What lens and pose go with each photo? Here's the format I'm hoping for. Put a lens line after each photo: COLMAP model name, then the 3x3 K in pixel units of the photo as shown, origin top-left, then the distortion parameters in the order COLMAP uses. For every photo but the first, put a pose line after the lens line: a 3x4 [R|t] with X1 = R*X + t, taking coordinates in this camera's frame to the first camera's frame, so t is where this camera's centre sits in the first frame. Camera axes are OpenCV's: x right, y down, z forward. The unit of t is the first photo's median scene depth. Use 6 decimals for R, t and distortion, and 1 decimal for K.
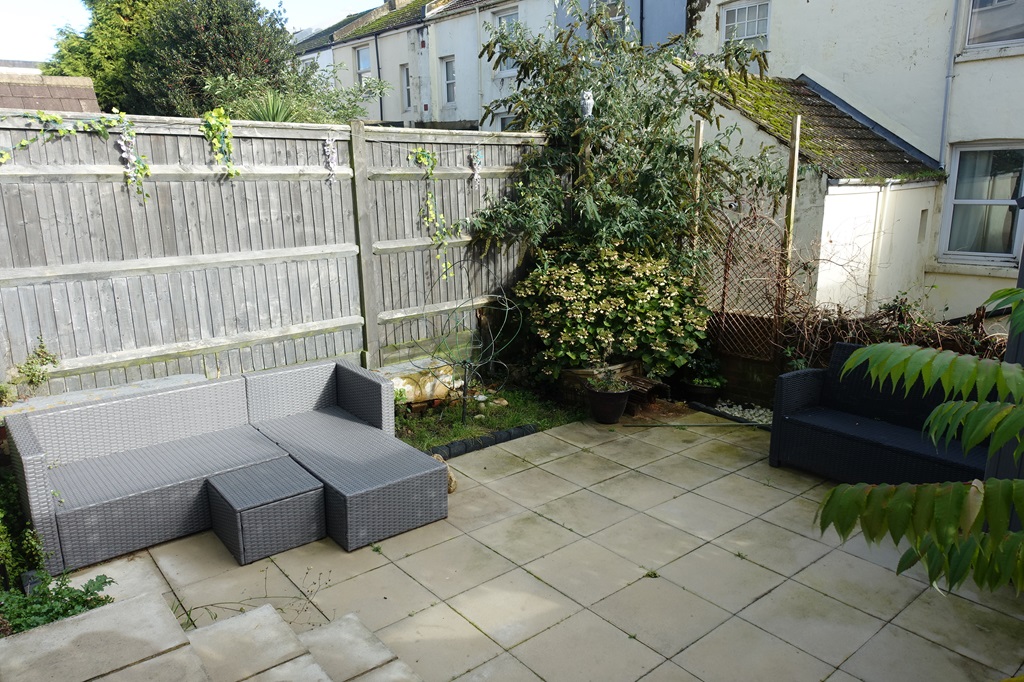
lens RADIAL K [[713.9, 0, 511.2], [0, 713.9, 344.2], [0, 0, 1]] dist [0.002395, 0.002383]
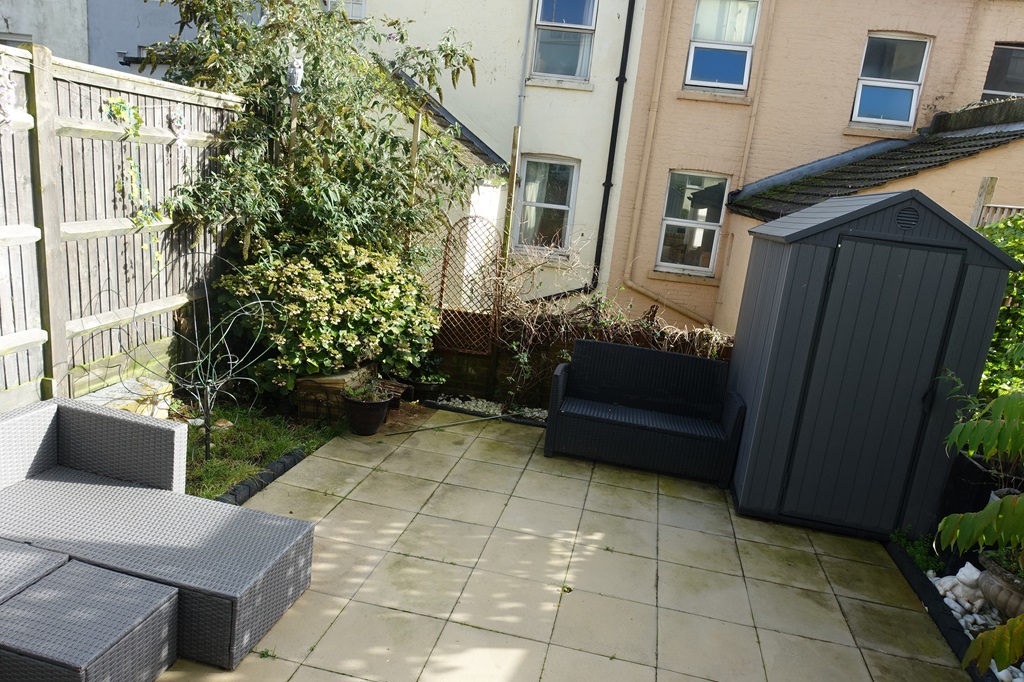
lens RADIAL K [[713.9, 0, 512.8], [0, 713.9, 341.0], [0, 0, 1]] dist [0.002395, 0.002383]
pose [[0.771211, -0.050720, 0.634556, -0.287944], [0.026928, 0.998528, 0.047086, -0.046637], [-0.636010, -0.019226, 0.771442, 0.162875]]
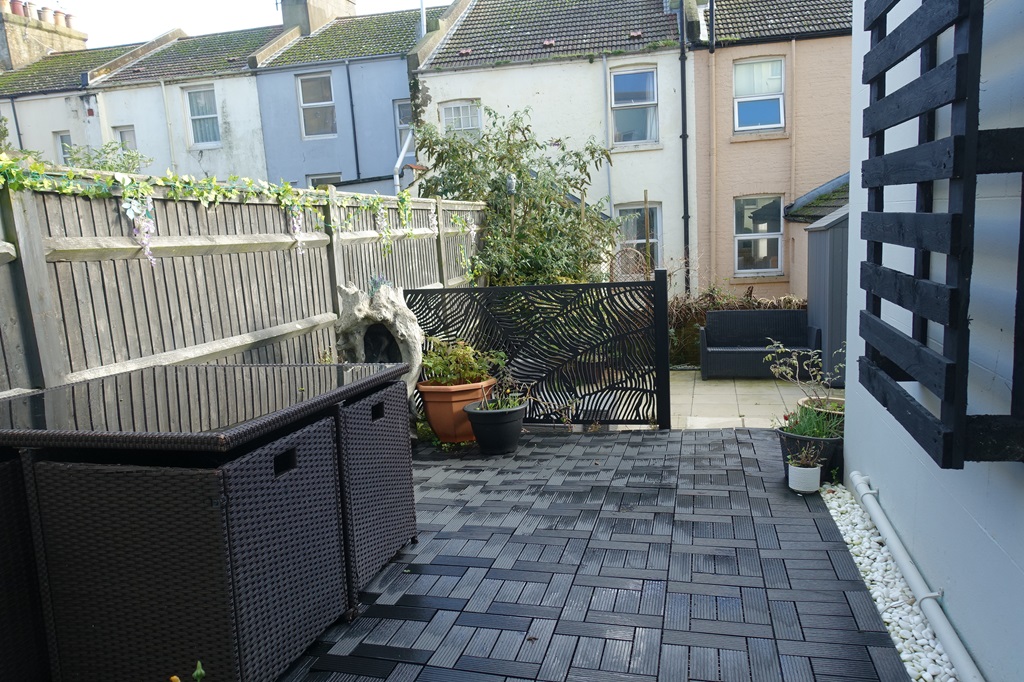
lens RADIAL K [[713.9, 0, 508.7], [0, 713.9, 345.1], [0, 0, 1]] dist [0.002395, 0.002383]
pose [[0.817126, -0.128985, 0.561843, -0.831222], [0.176311, 0.983860, -0.030552, 0.038546], [-0.548835, 0.124024, 0.826679, -0.178628]]
